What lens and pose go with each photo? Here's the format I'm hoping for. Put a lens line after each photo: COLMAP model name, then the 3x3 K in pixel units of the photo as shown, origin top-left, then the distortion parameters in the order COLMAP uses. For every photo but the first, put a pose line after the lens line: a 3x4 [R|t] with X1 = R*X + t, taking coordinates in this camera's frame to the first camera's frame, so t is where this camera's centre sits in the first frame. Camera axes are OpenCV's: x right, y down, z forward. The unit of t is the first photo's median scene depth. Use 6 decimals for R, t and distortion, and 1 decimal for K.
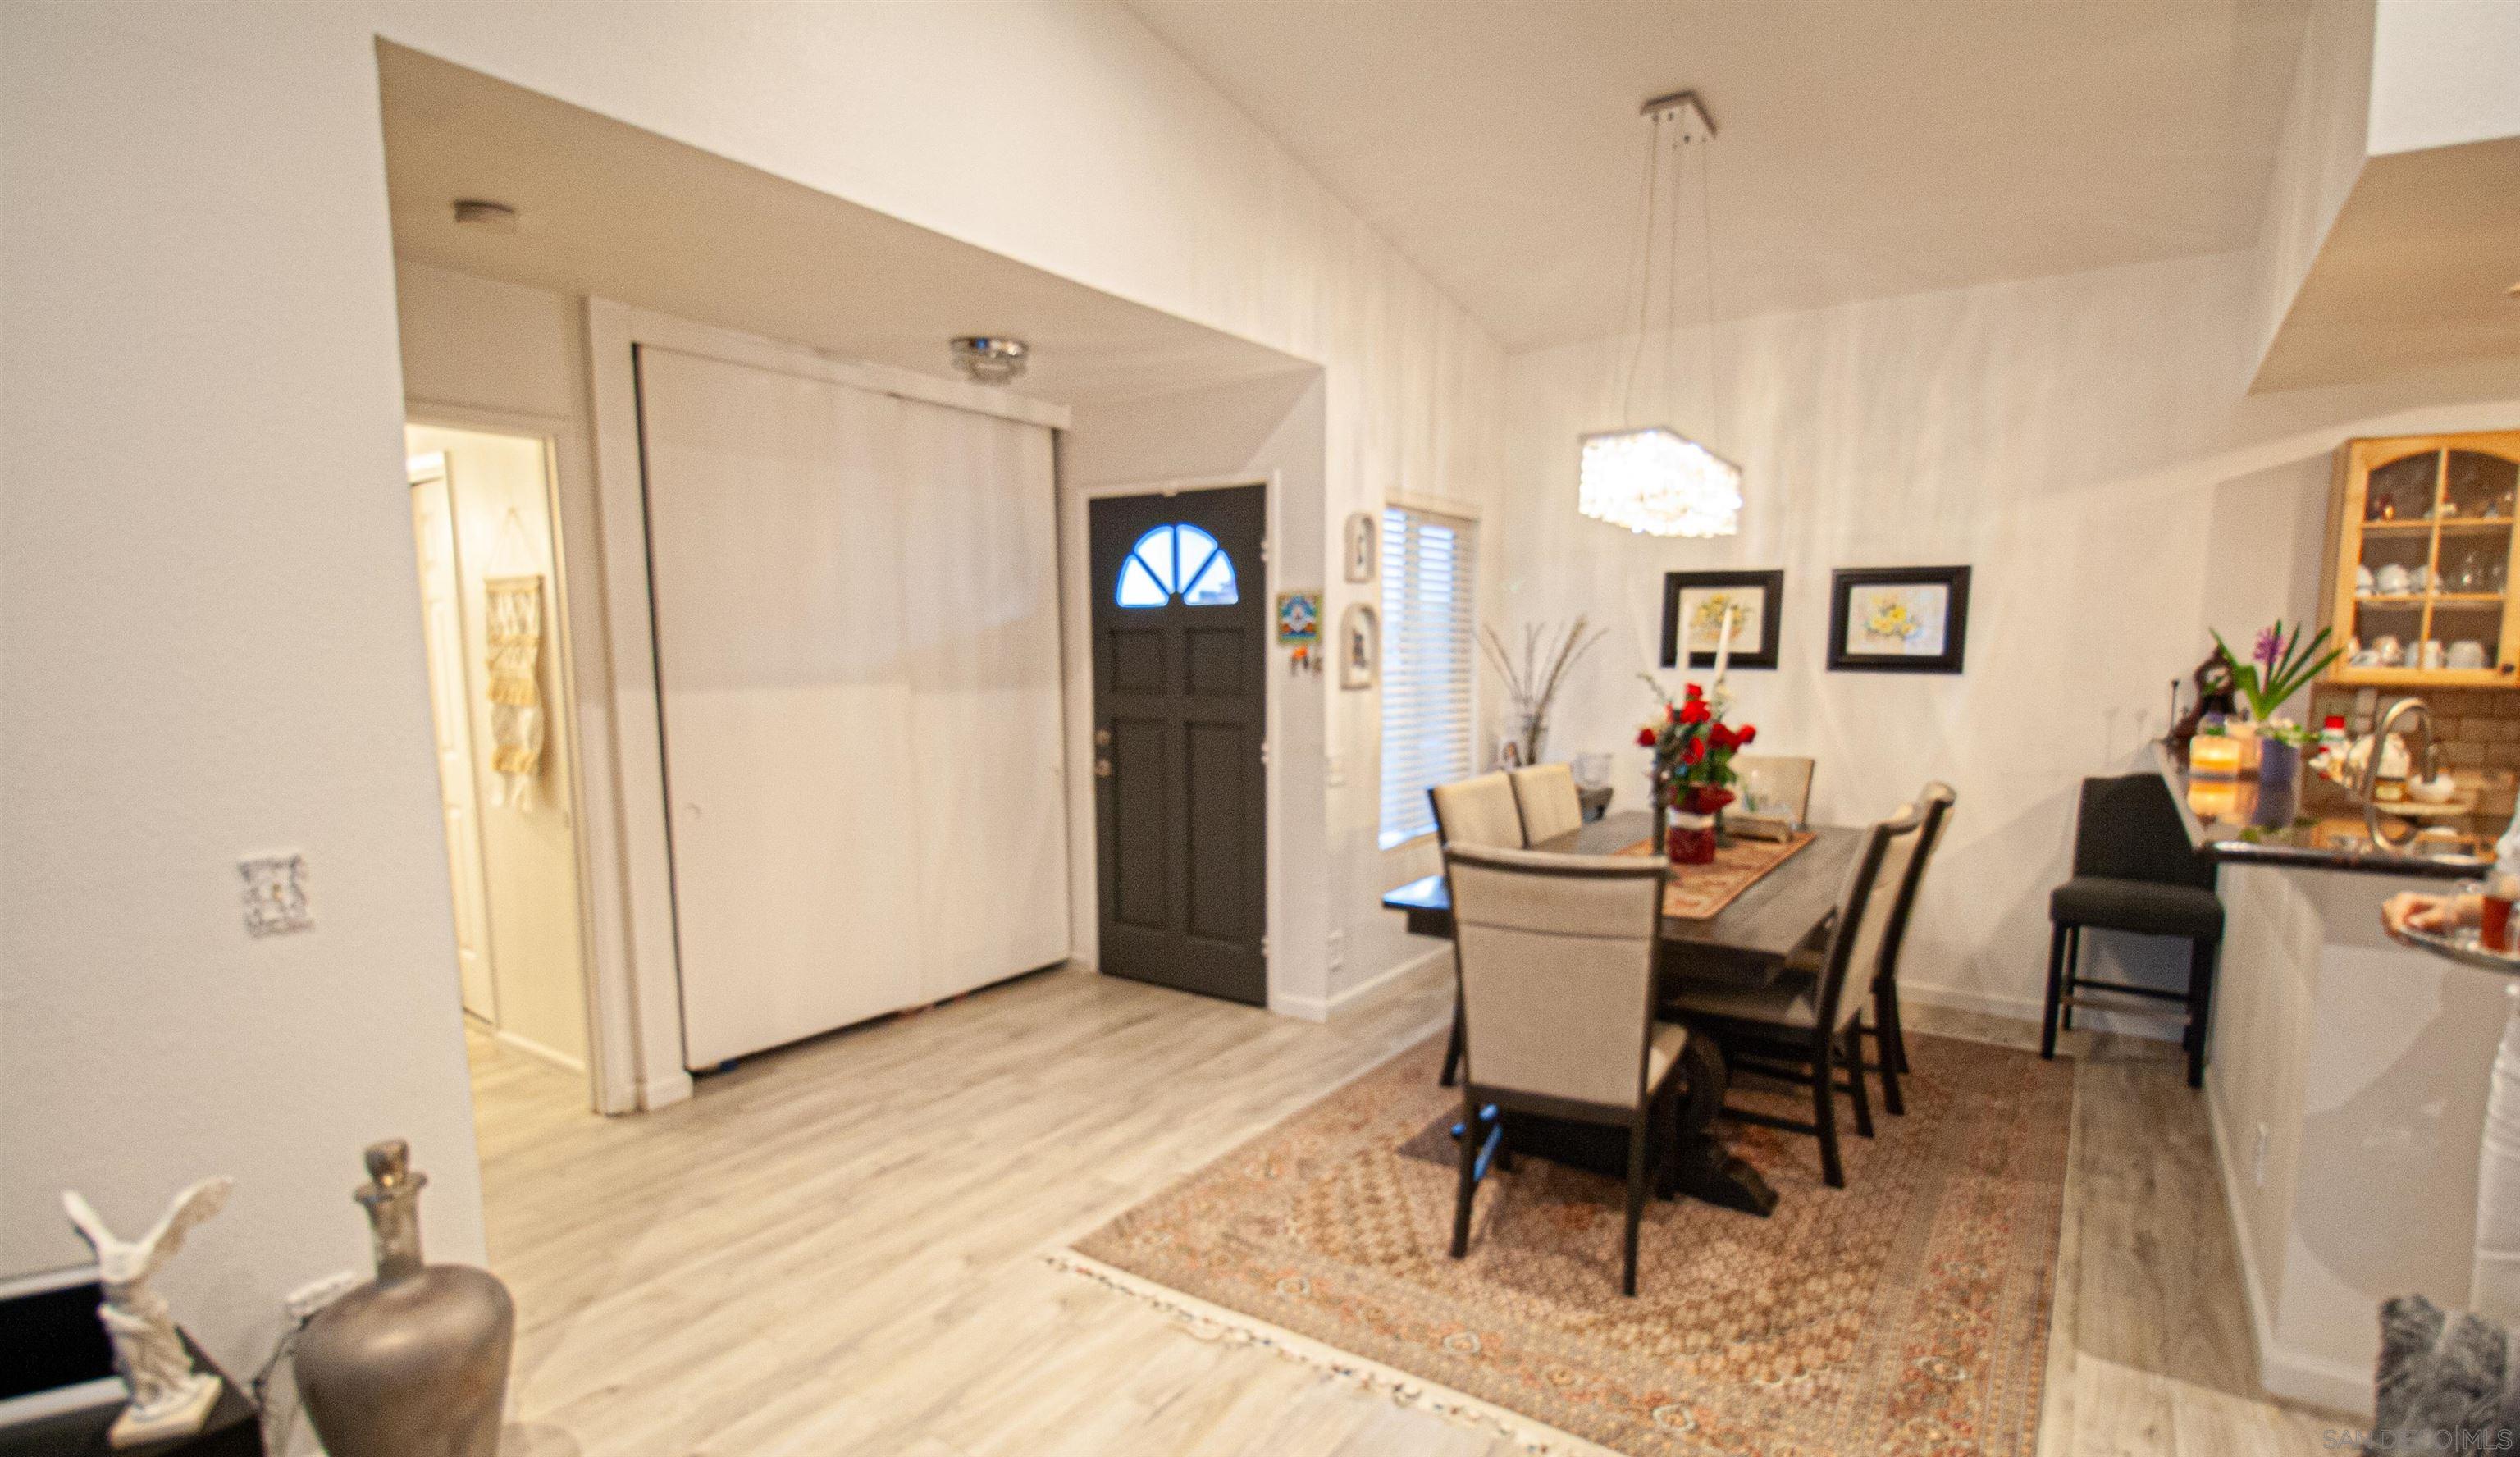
lens RADIAL K [[1198.0, 0, 1281.6], [0, 1198.0, 802.2], [0, 0, 1]] dist [-0.014292, -0.000407]
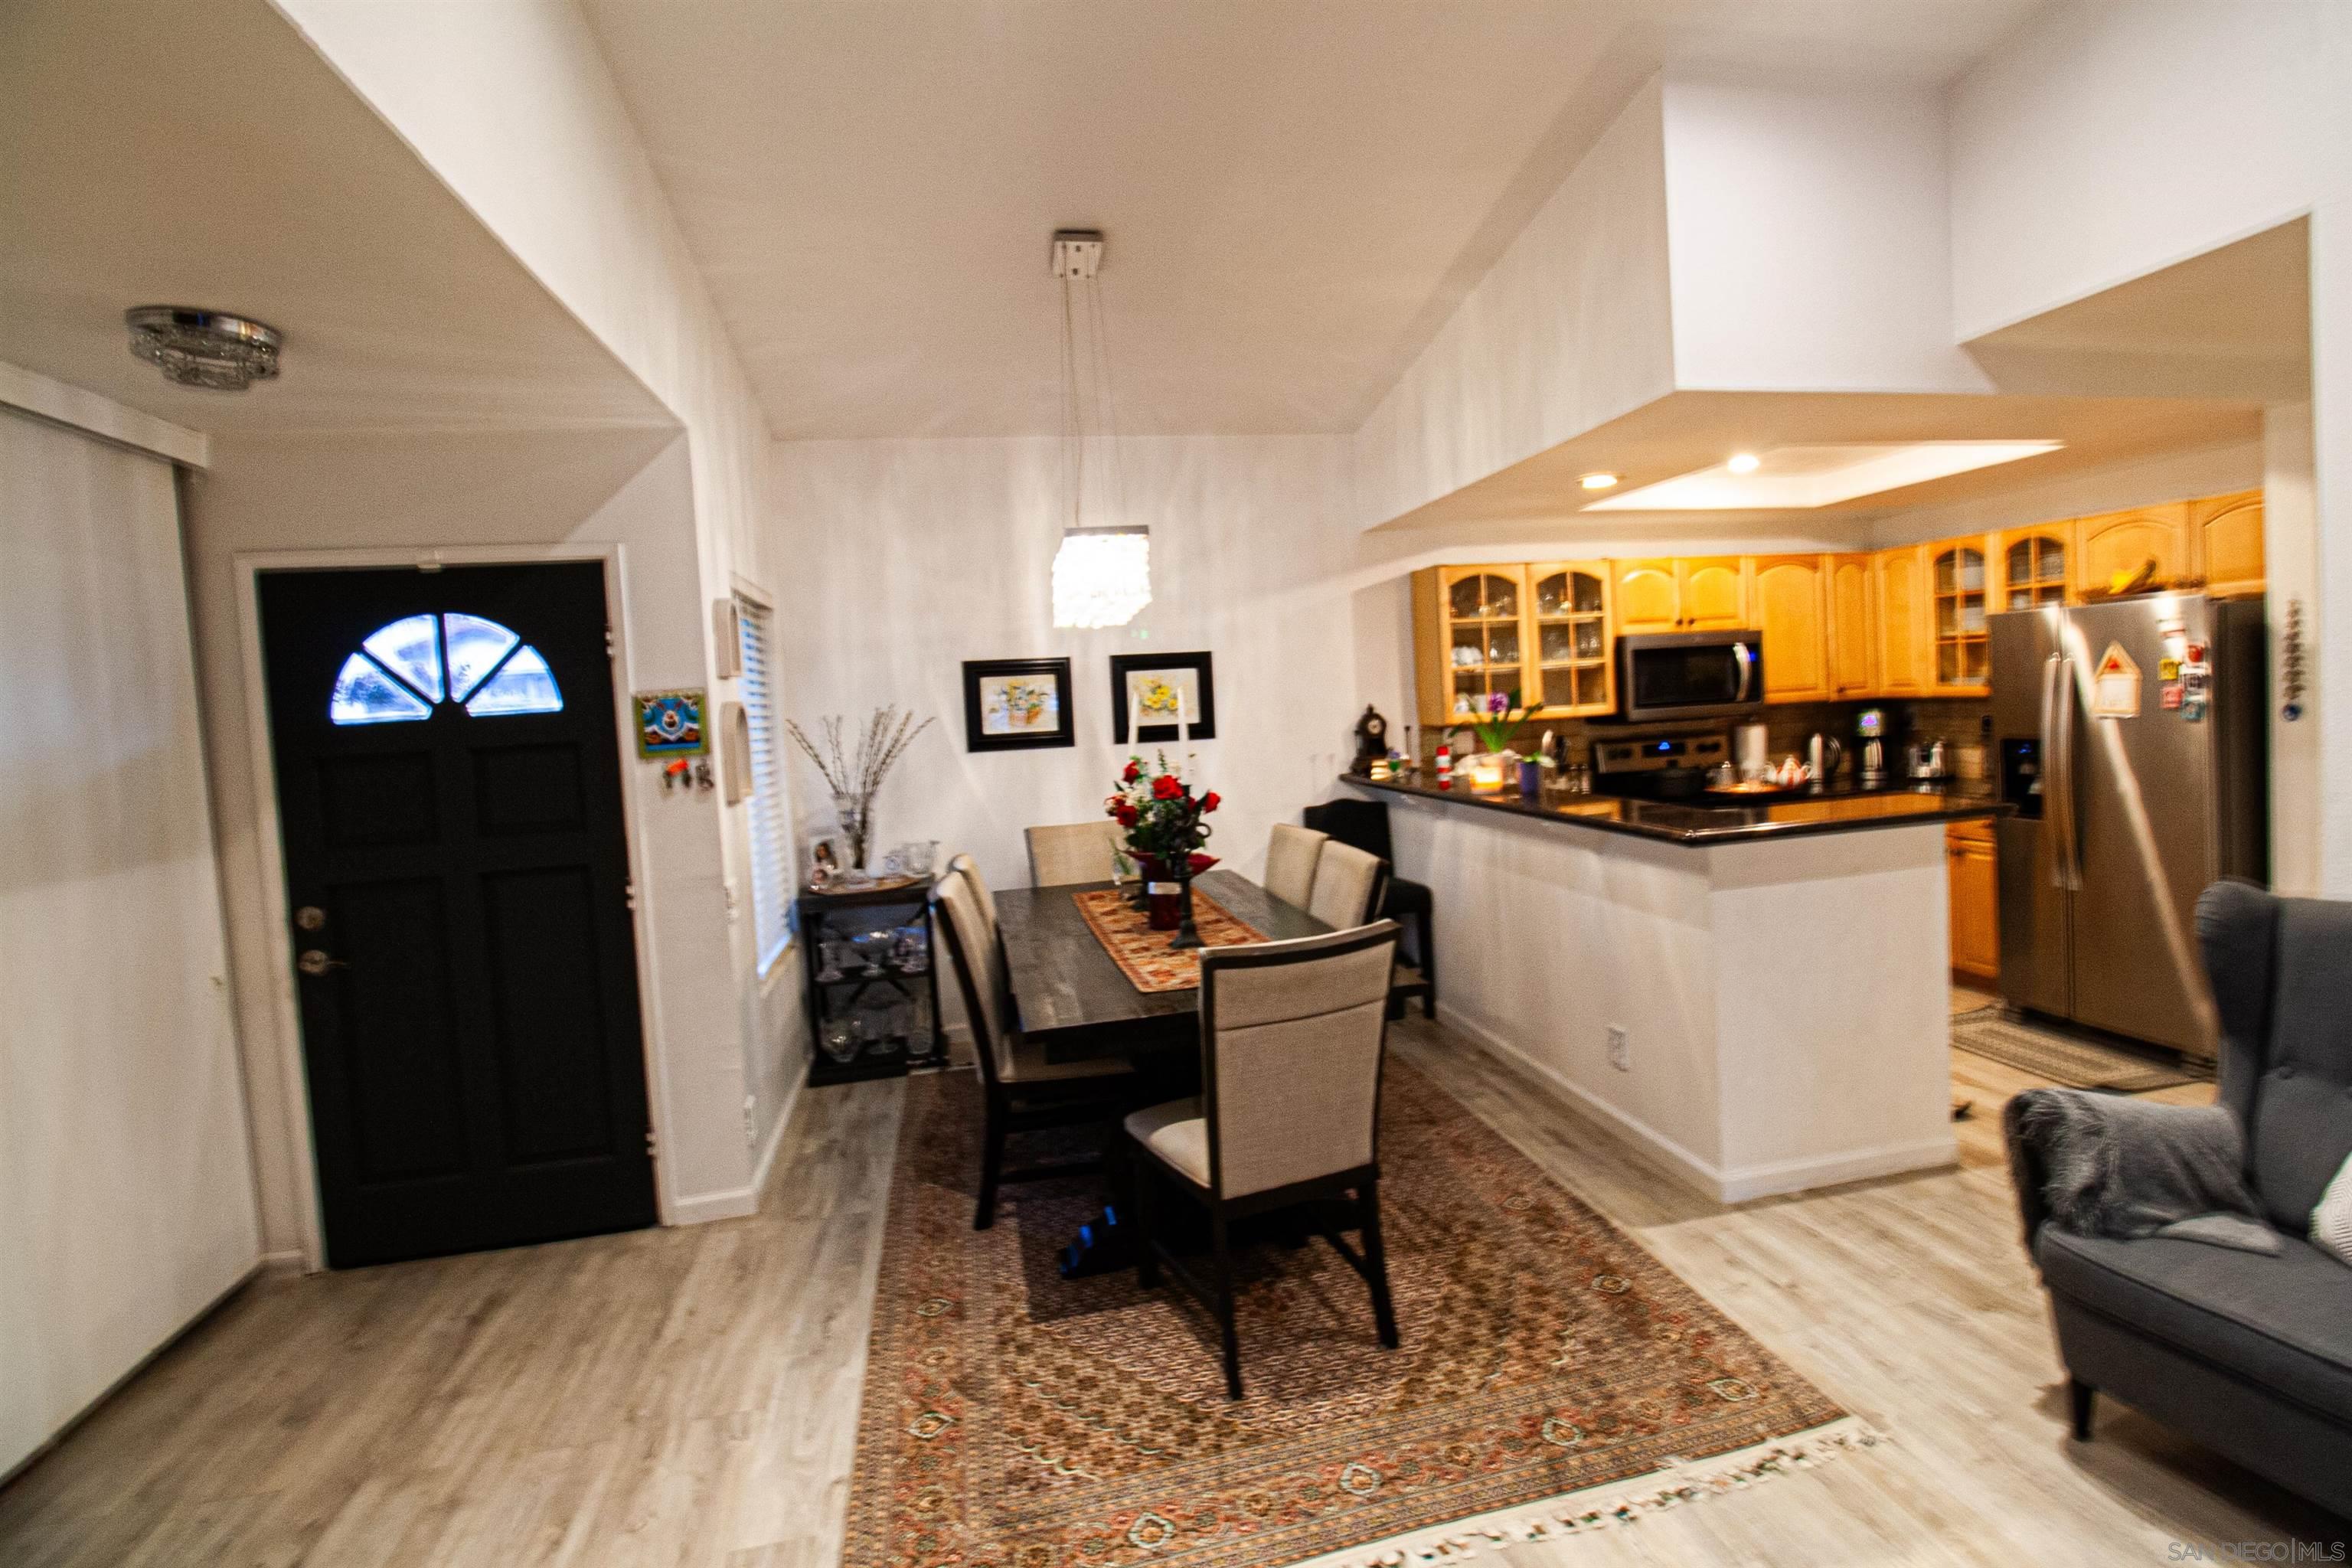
lens RADIAL K [[1094.0, 0, 1199.4], [0, 1094.0, 746.2], [0, 0, 1]] dist [0.004460, -0.016776]
pose [[0.682651, -0.072986, 0.727090, -0.296907], [0.155160, 0.986789, -0.046623, -0.051541], [-0.714081, 0.144642, 0.684957, 0.248345]]
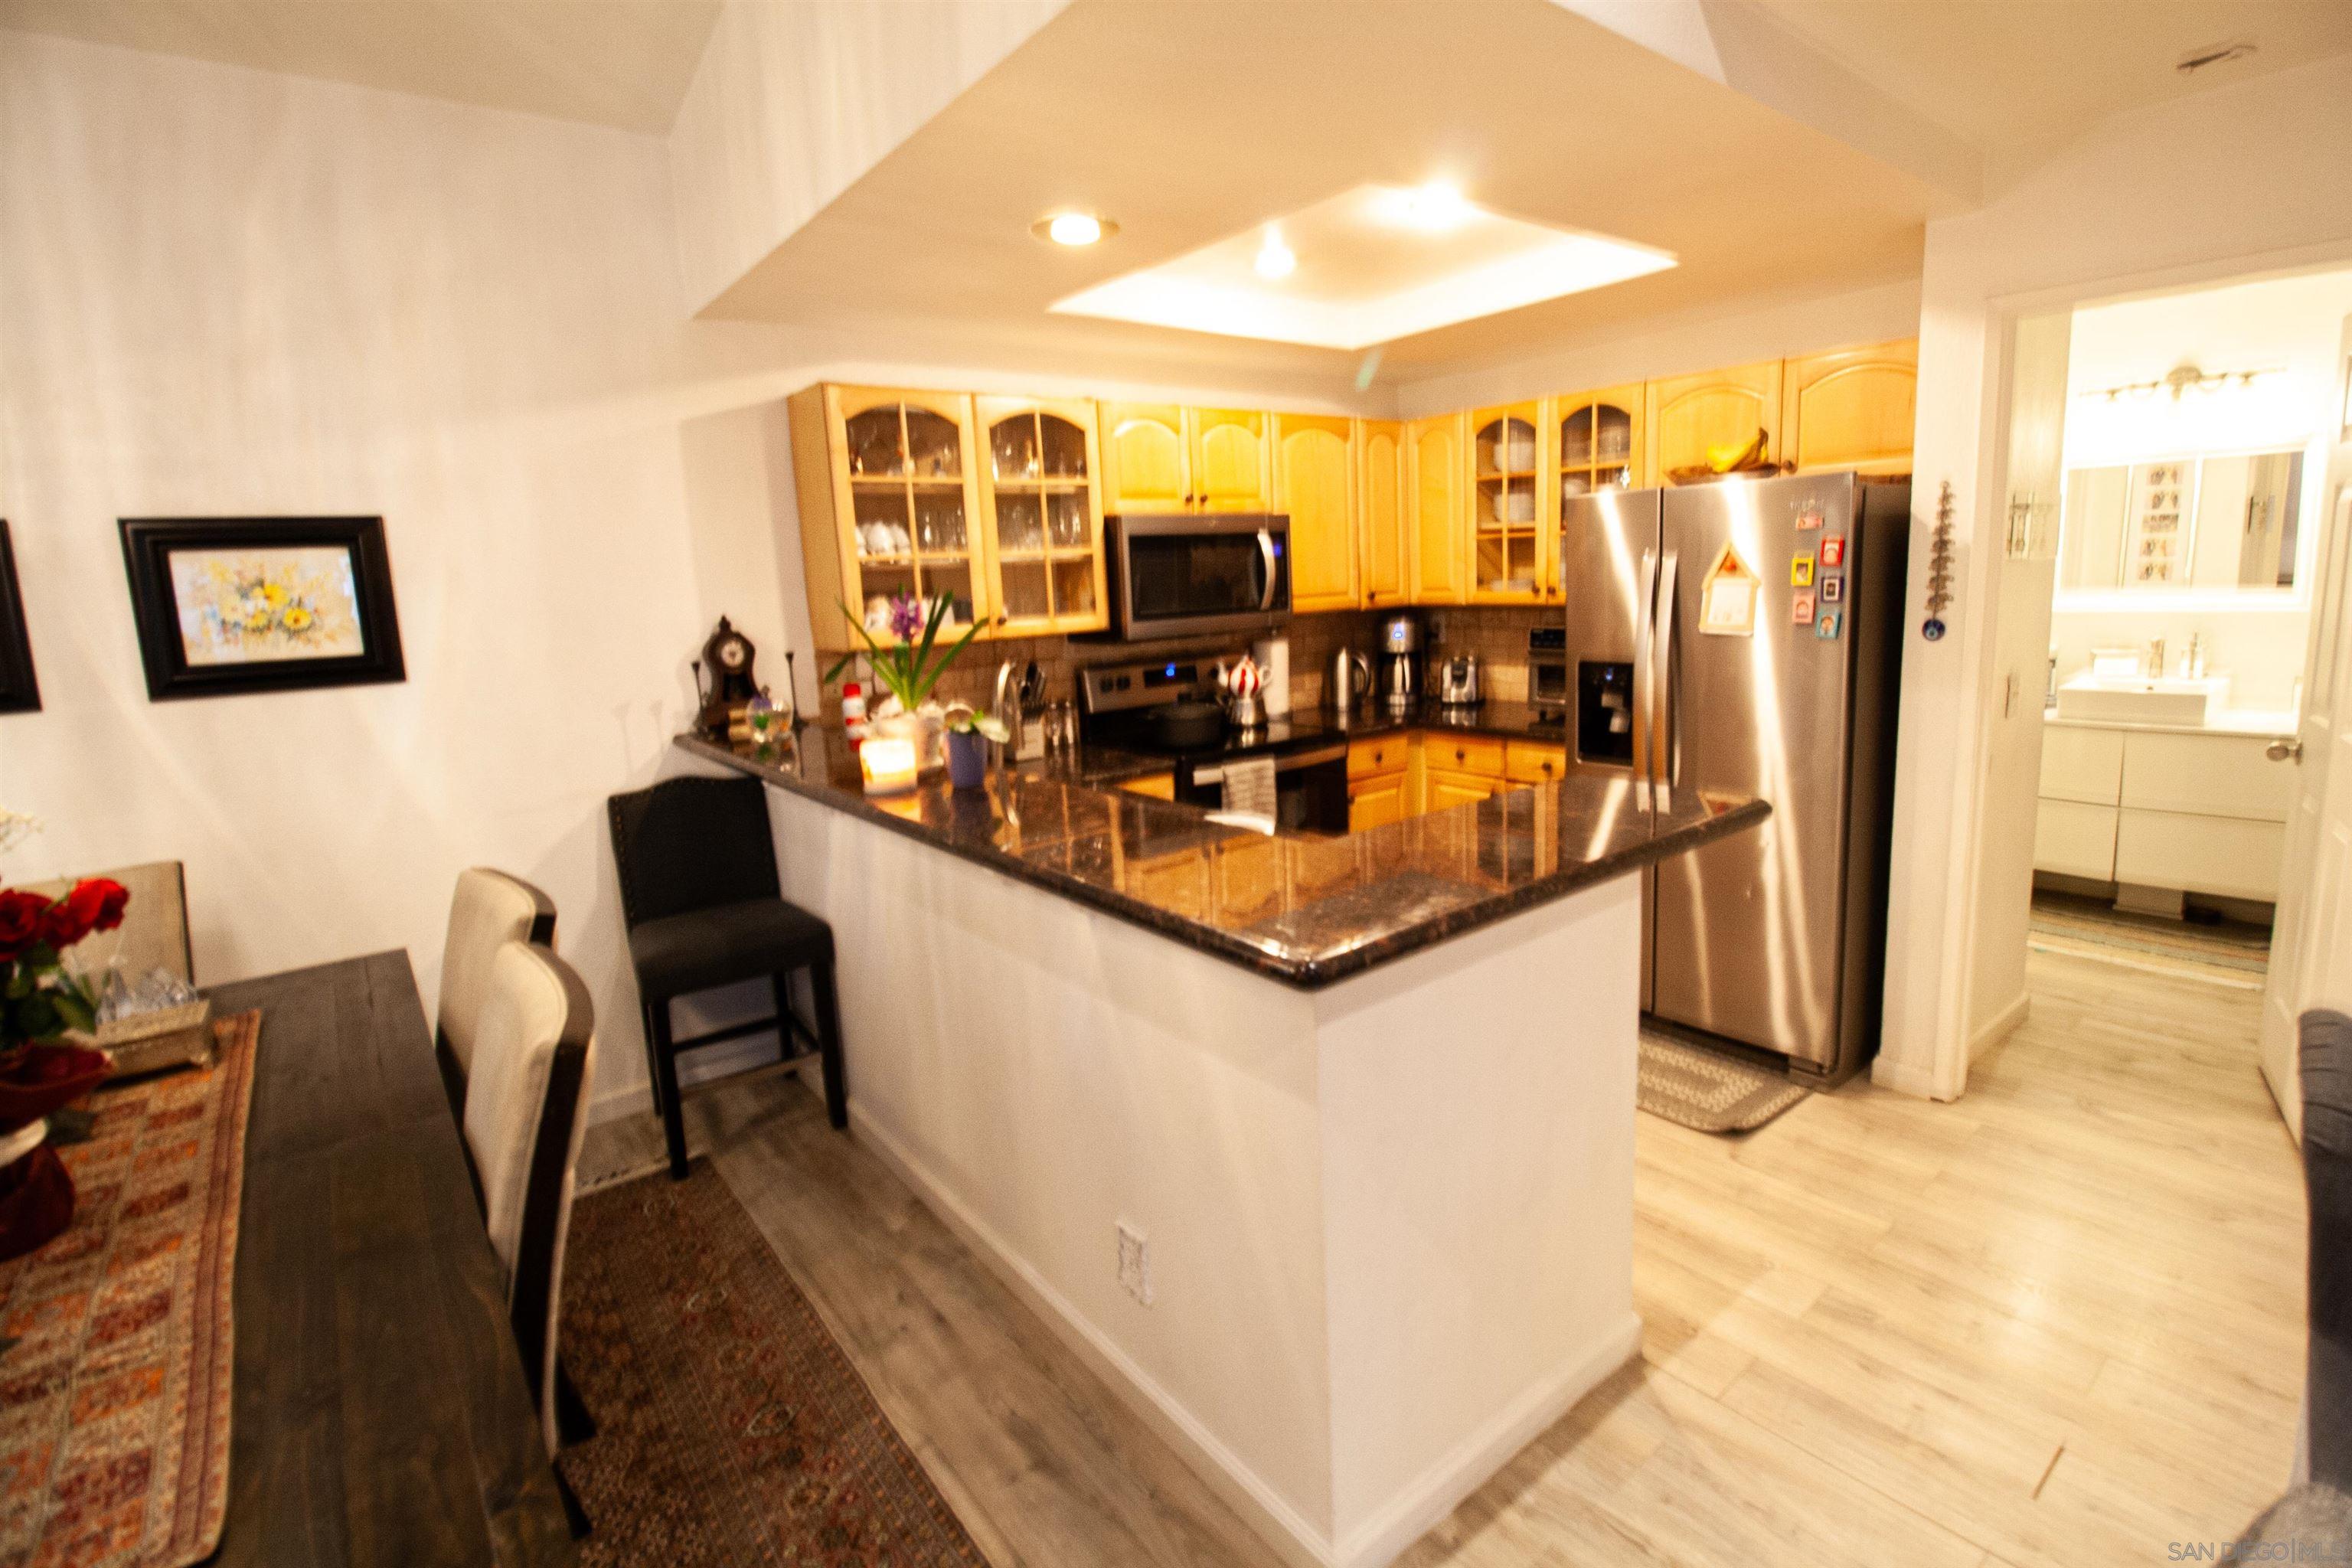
lens RADIAL K [[1094.0, 0, 1199.4], [0, 1094.0, 746.2], [0, 0, 1]] dist [0.004460, -0.016776]
pose [[0.295108, -0.166988, 0.940758, 0.135002], [0.175220, 0.977369, 0.118522, -0.072058], [-0.939260, 0.129863, 0.317689, 0.430901]]
